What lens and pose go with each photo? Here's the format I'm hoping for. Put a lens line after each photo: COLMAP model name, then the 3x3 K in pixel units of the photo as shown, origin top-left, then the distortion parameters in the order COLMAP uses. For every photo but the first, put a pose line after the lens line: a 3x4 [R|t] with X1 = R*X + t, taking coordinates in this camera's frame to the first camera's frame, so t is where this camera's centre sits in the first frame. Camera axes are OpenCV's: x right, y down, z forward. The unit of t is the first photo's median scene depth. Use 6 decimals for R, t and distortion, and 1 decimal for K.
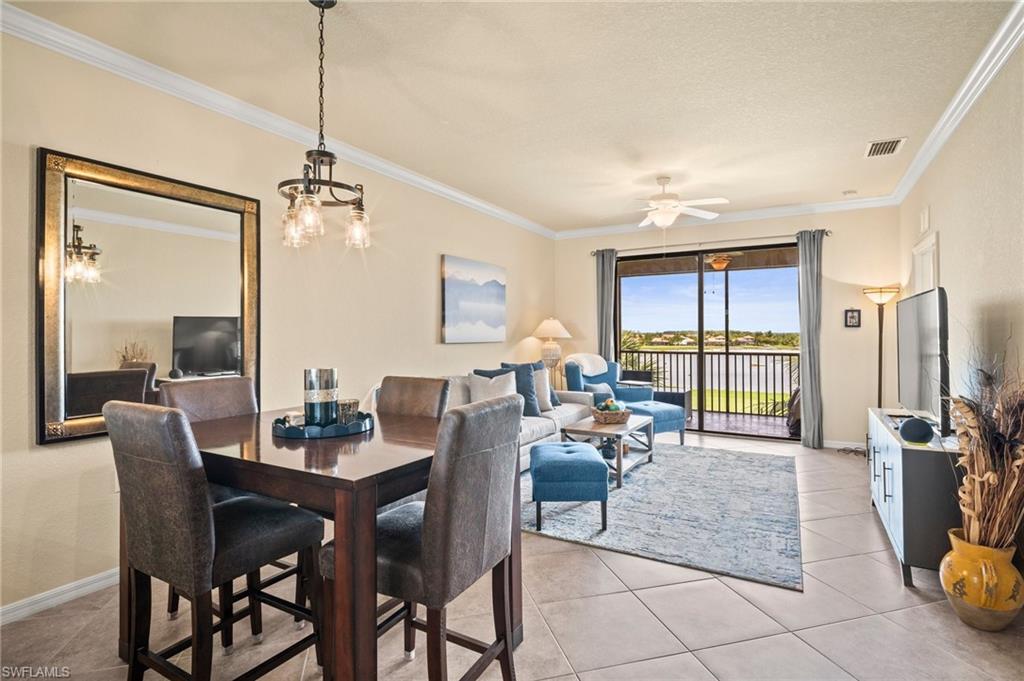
lens RADIAL K [[481.3, 0, 519.7], [0, 481.3, 326.5], [0, 0, 1]] dist [-0.004620, -0.006195]
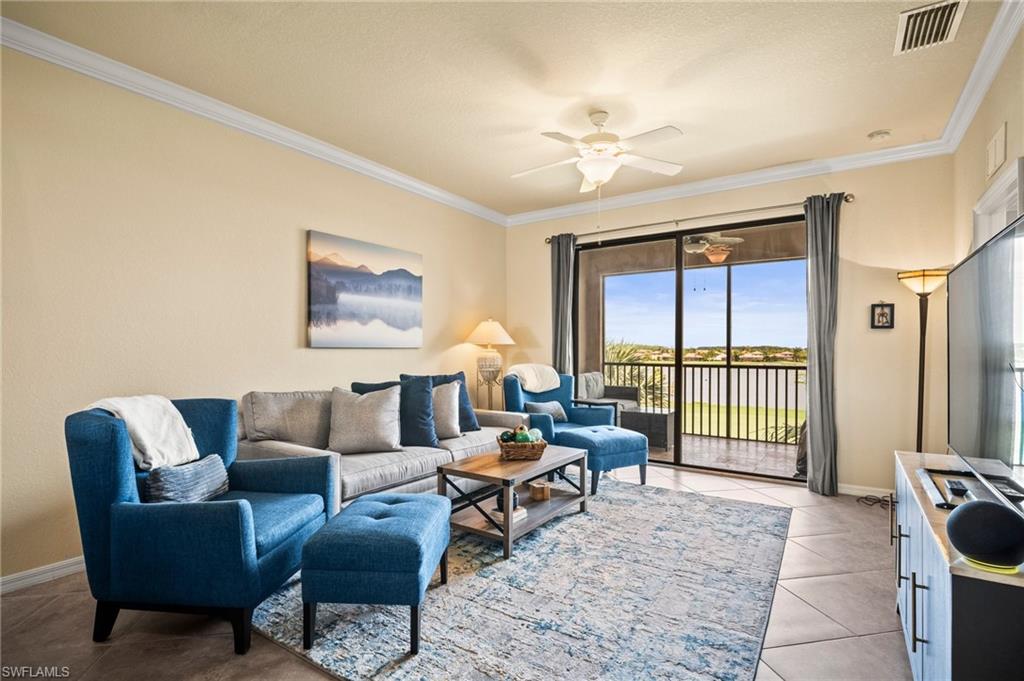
lens RADIAL K [[481.3, 0, 507.2], [0, 481.3, 348.9], [0, 0, 1]] dist [-0.004620, -0.006195]
pose [[0.997028, 0.003235, -0.076972, 0.442509], [-0.001998, 0.999868, 0.016152, 0.050263], [0.077014, -0.015950, 0.996902, 0.562411]]
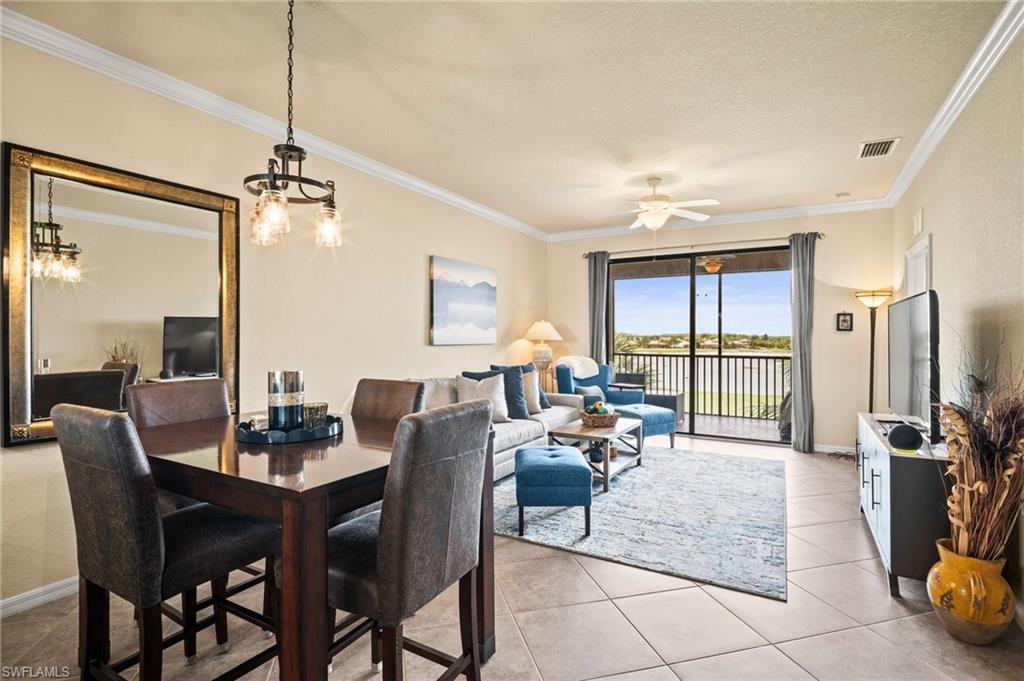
lens RADIAL K [[481.3, 0, 511.5], [0, 481.3, 332.5], [0, 0, 1]] dist [-0.004620, -0.006195]
pose [[0.999986, 0.004903, -0.001991, 0.019318], [-0.004886, 0.999955, 0.008188, -0.000014], [0.002031, -0.008178, 0.999964, 0.017520]]
